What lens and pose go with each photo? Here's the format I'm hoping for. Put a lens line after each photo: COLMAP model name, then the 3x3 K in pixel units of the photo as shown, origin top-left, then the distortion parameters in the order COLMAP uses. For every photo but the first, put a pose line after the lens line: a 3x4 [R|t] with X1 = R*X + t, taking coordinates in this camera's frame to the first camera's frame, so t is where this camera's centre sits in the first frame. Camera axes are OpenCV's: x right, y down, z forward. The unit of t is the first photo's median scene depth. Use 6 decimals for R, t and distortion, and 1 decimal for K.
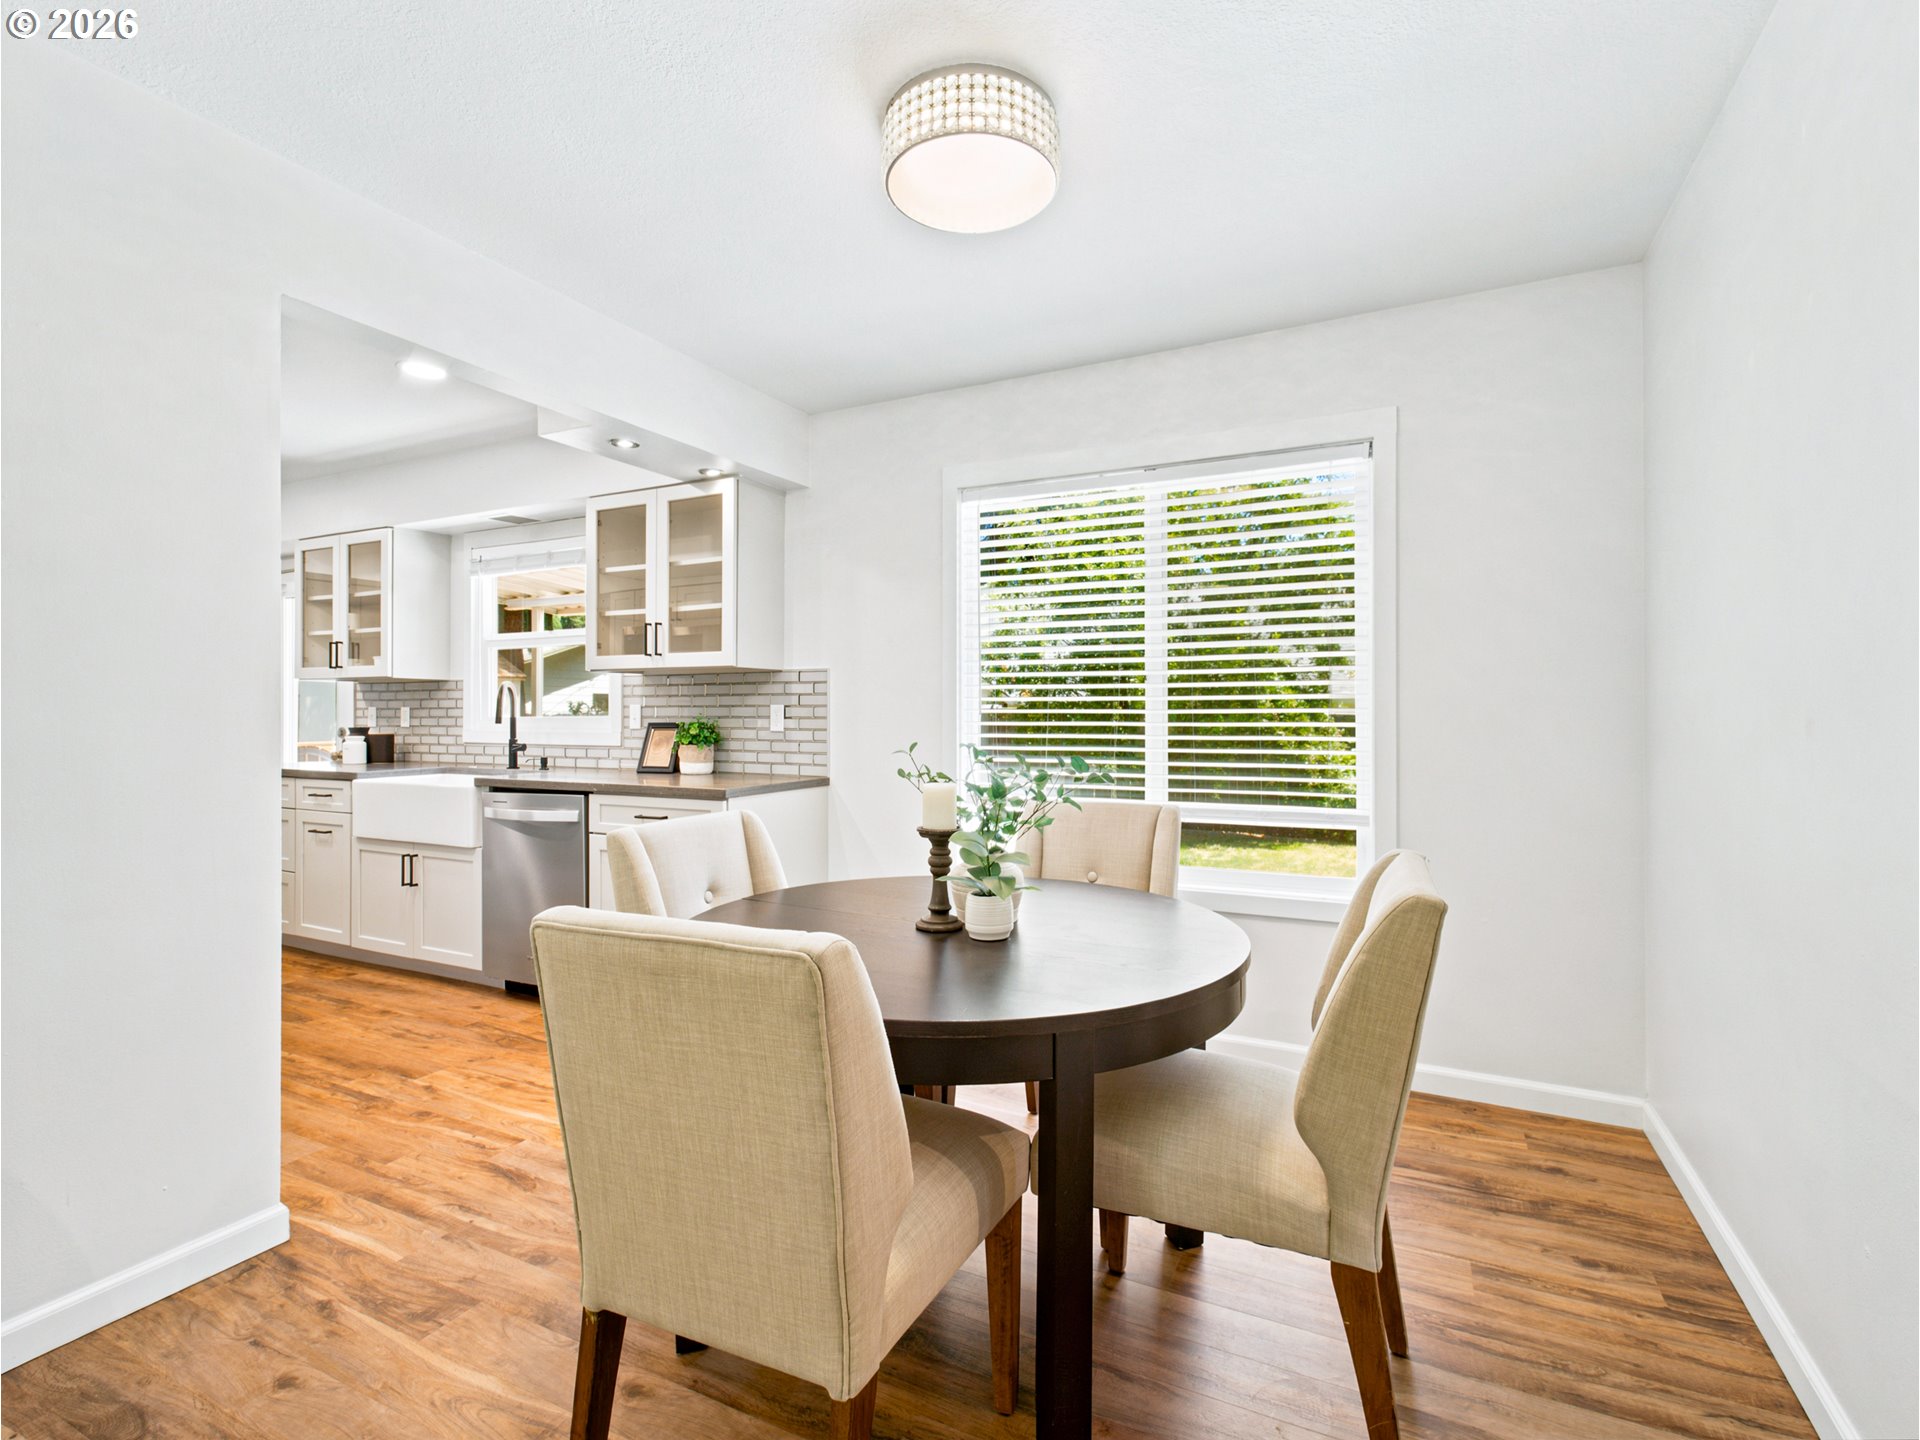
lens RADIAL K [[943.6, 0, 957.1], [0, 943.6, 721.3], [0, 0, 1]] dist [-0.006324, -0.001088]
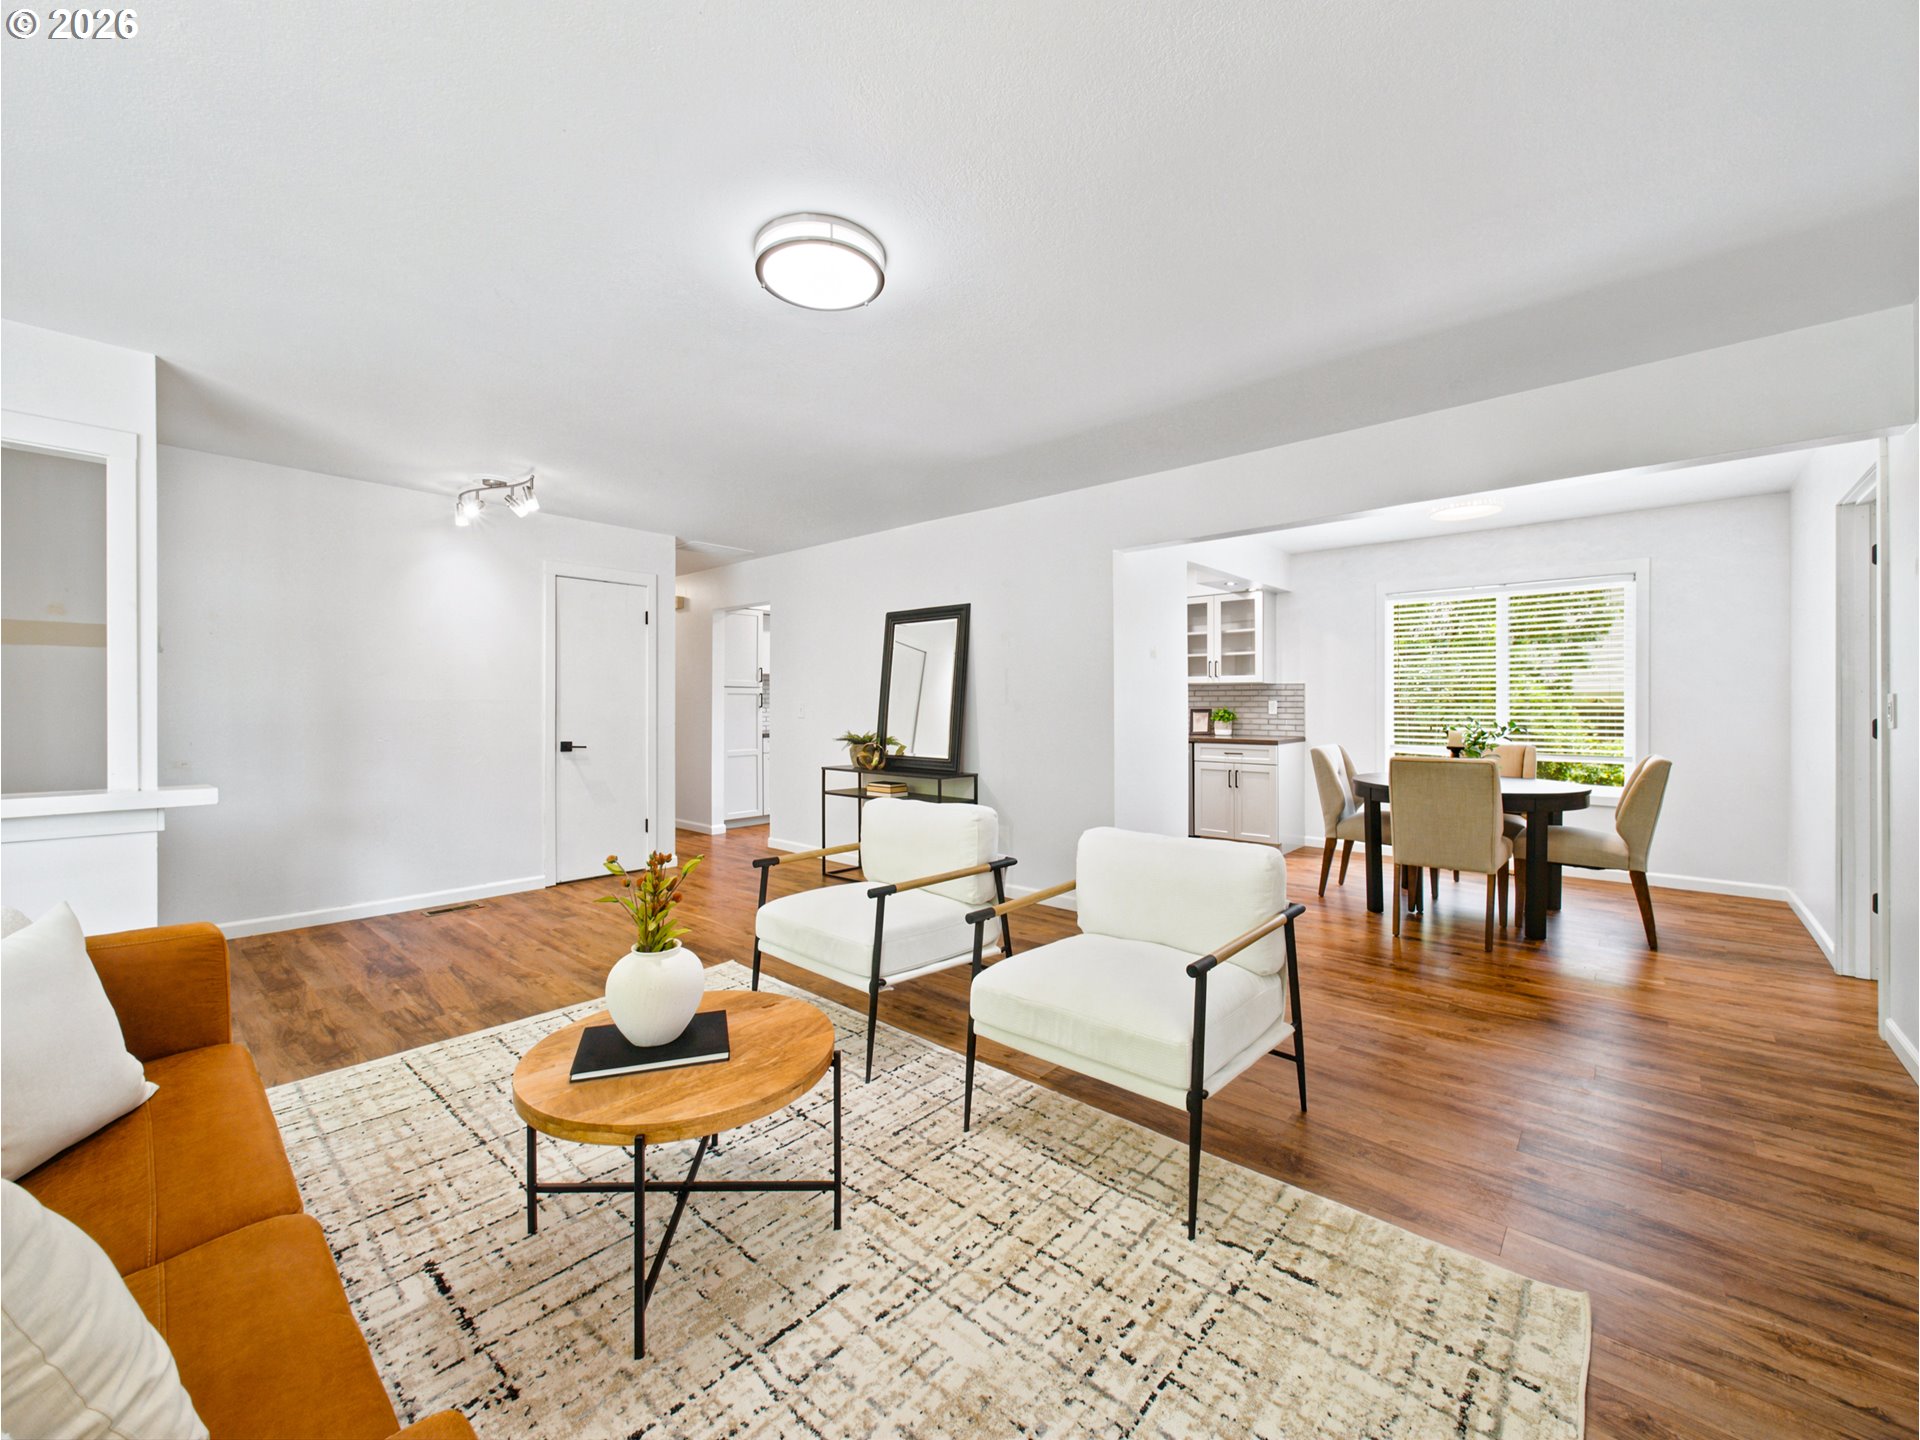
lens RADIAL K [[778.4, 0, 966.4], [0, 778.4, 710.8], [0, 0, 1]] dist [0.004829, 0.000366]
pose [[0.963762, 0.008881, -0.266617, -0.860384], [-0.008808, 0.999960, 0.001470, 0.015759], [0.266619, 0.000932, 0.963802, -1.743011]]
